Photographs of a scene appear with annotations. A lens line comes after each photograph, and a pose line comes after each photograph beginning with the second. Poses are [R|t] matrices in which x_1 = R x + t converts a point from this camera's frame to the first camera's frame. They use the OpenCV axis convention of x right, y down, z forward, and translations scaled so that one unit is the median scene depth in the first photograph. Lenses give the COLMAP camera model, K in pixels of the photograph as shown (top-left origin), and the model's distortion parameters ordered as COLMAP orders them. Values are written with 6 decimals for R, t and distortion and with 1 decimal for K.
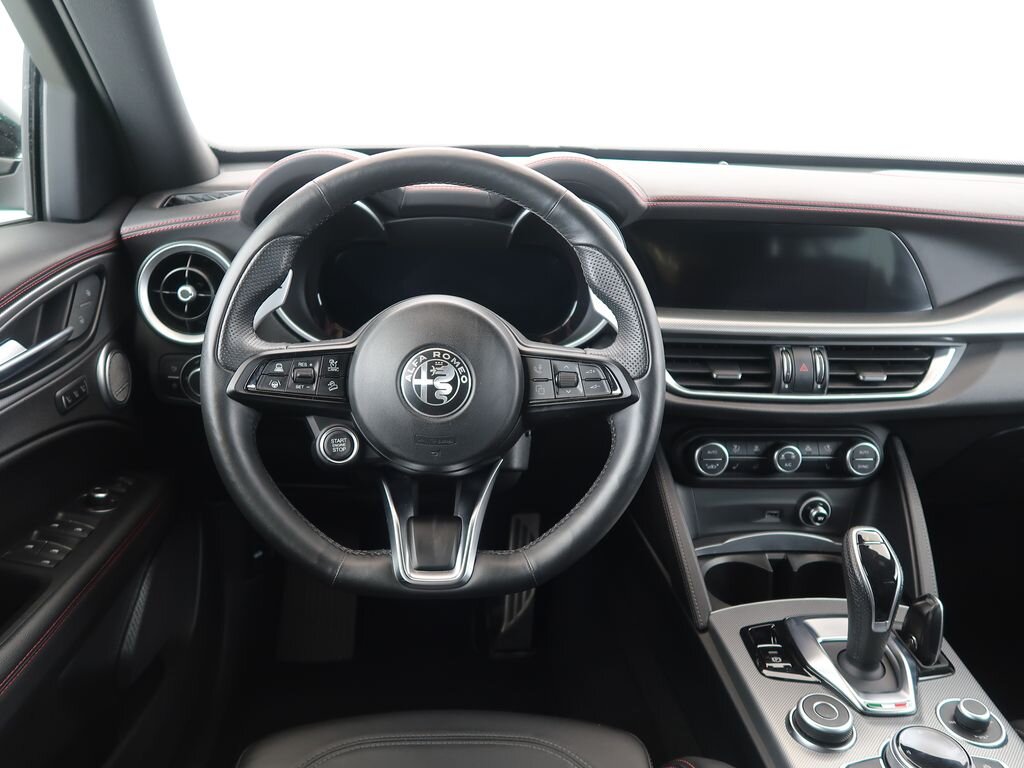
lens RADIAL K [[813.5, 0, 510.8], [0, 813.5, 383.9], [0, 0, 1]] dist [-0.009293, 0.009084]
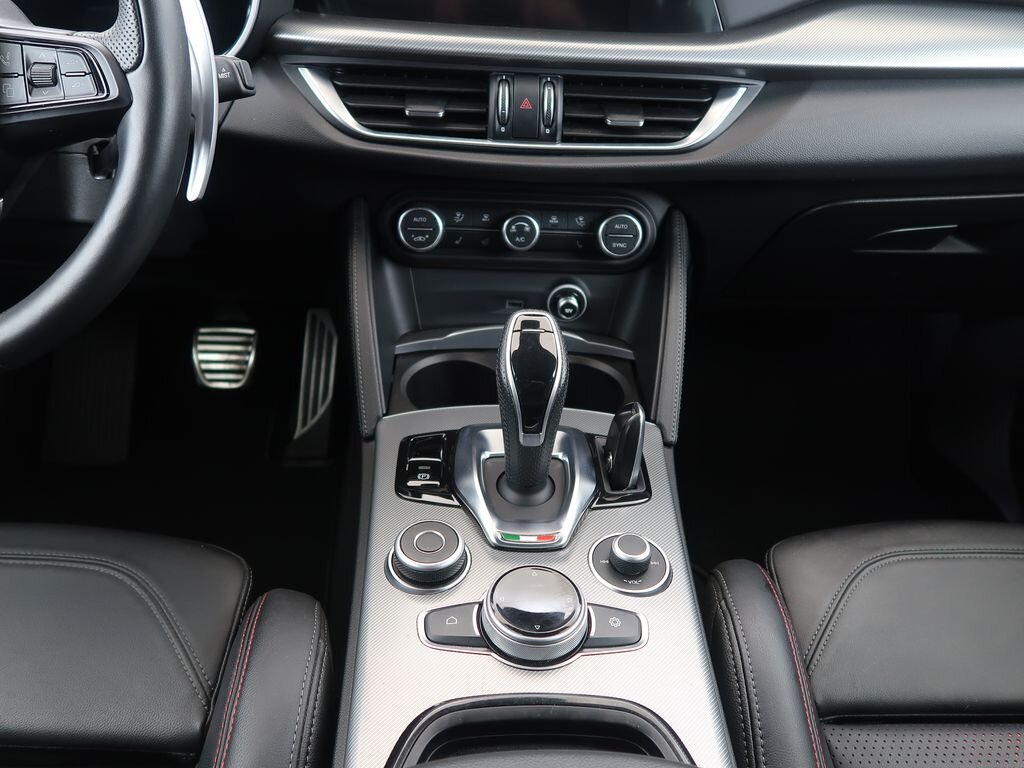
lens RADIAL K [[813.5, 0, 518.8], [0, 813.5, 380.1], [0, 0, 1]] dist [-0.009293, 0.009084]
pose [[0.999464, 0.030400, -0.012141, 0.391748], [-0.027094, 0.976381, 0.214349, 0.071144], [0.018371, -0.213905, 0.976682, 0.234120]]
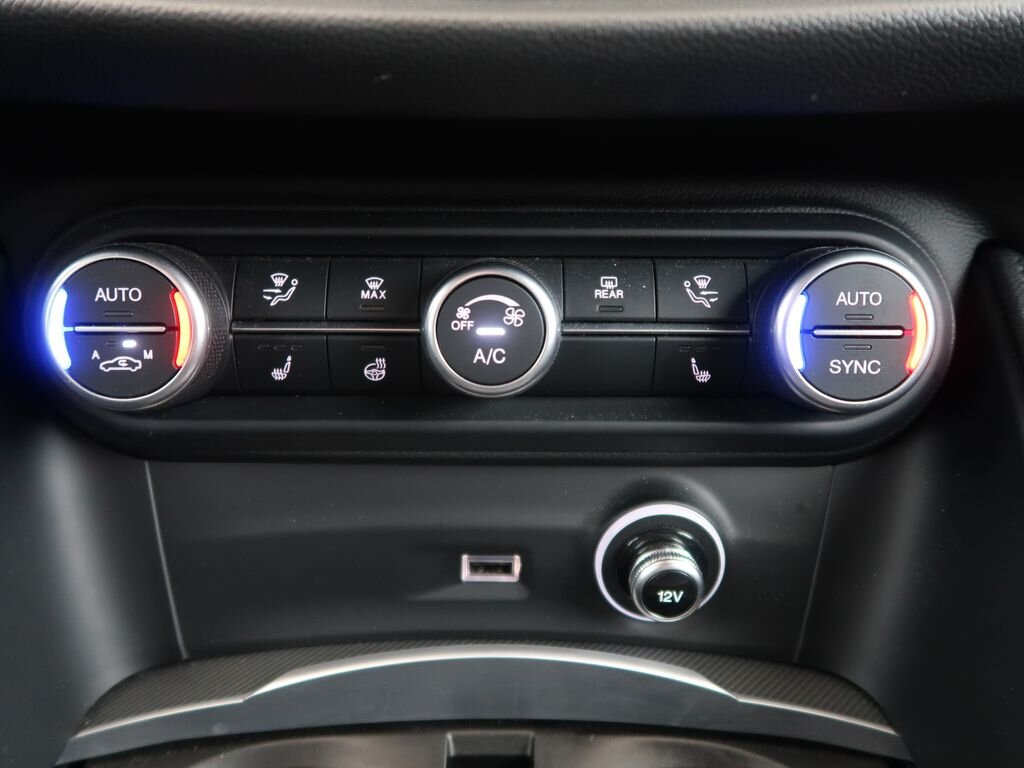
lens RADIAL K [[837.3, 0, 520.5], [0, 837.3, 393.0], [0, 0, 1]] dist [-0.000386, -0.000813]
pose [[0.998148, -0.000454, -0.060825, 0.401930], [0.003659, 0.998609, 0.052590, 0.108168], [0.060716, -0.052715, 0.996762, 0.866333]]
